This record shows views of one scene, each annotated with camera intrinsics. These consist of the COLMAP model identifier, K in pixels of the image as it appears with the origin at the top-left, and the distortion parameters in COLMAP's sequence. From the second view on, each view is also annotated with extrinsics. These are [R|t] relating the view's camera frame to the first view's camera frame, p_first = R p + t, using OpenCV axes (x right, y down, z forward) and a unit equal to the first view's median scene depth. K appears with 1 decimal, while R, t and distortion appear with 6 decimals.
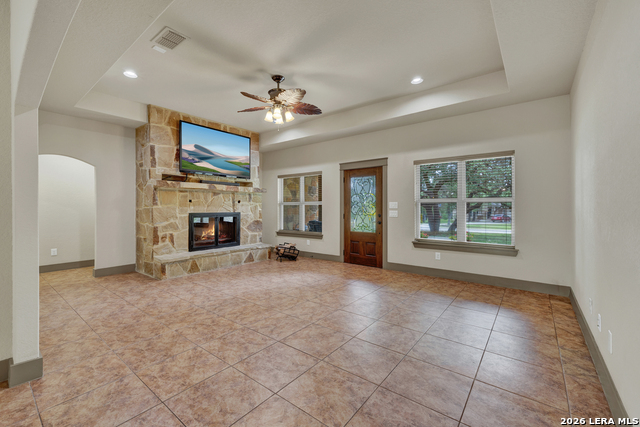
lens RADIAL K [[272.9, 0, 302.9], [0, 272.9, 203.9], [0, 0, 1]] dist [-0.017113, 0.005249]
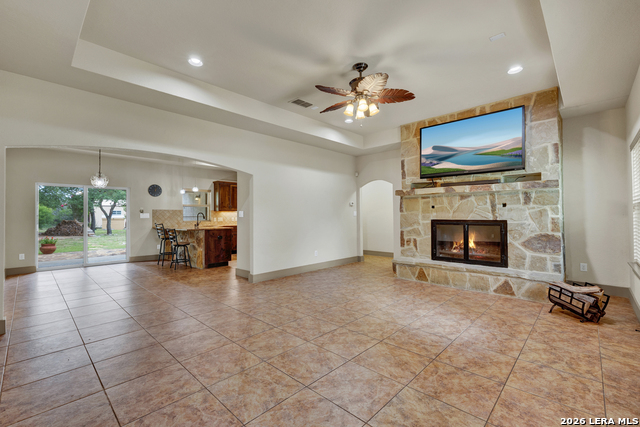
lens RADIAL K [[272.9, 0, 319.6], [0, 272.9, 207.7], [0, 0, 1]] dist [-0.017113, 0.005249]
pose [[-0.051097, -0.026283, -0.998348, 0.564848], [0.016268, 0.999499, -0.027146, 0.011771], [0.998561, -0.017628, -0.050644, 0.654314]]
